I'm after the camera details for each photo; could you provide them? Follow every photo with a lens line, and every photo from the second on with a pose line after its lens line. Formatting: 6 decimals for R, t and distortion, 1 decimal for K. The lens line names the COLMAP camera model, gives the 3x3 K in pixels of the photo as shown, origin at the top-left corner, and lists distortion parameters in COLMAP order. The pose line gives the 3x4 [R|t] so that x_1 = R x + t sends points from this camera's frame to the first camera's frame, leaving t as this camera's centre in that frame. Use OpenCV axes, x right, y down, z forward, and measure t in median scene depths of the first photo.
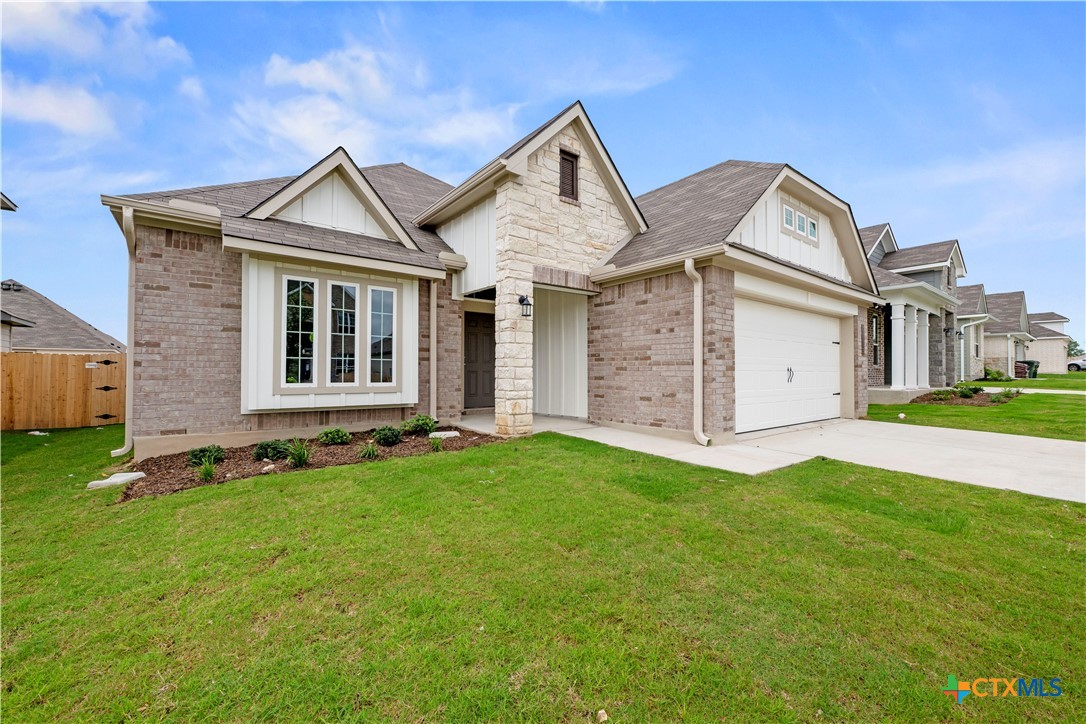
lens RADIAL K [[448.4, 0, 543.8], [0, 448.4, 369.4], [0, 0, 1]] dist [-0.000433, -0.000240]
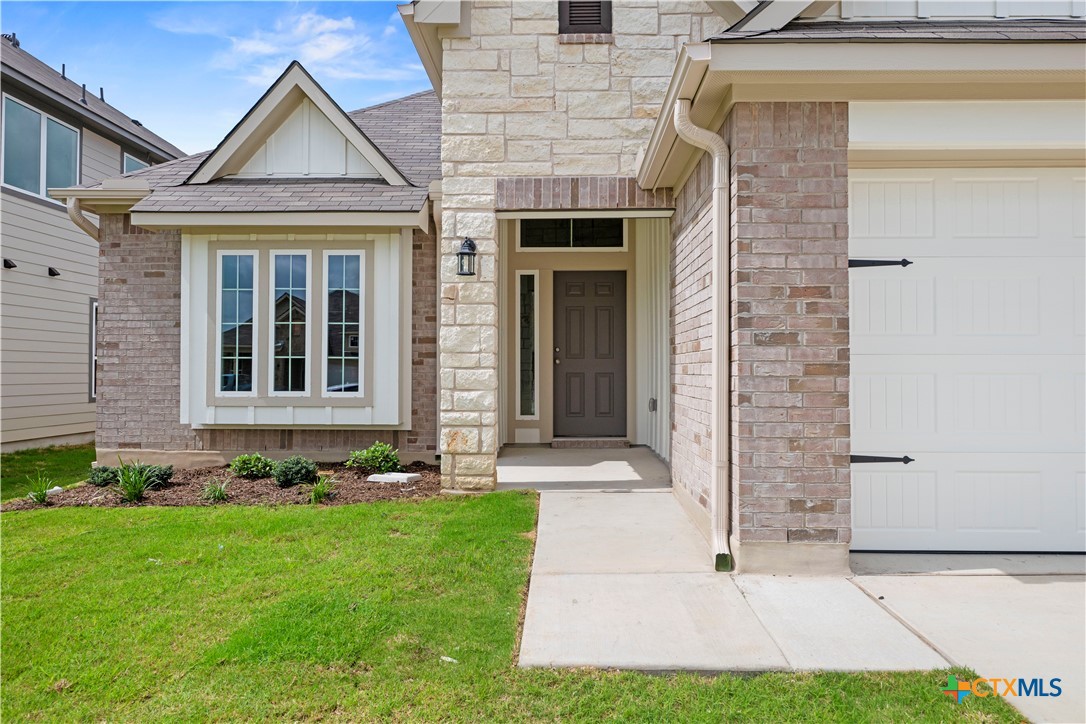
lens RADIAL K [[713.3, 0, 543.0], [0, 713.3, 362.0], [0, 0, 1]] dist [-0.000657, 0.001534]
pose [[0.769333, -0.010684, -0.638759, 0.599495], [0.007303, 0.999942, -0.007930, -0.005199], [0.638806, 0.001437, 0.769366, 0.396470]]
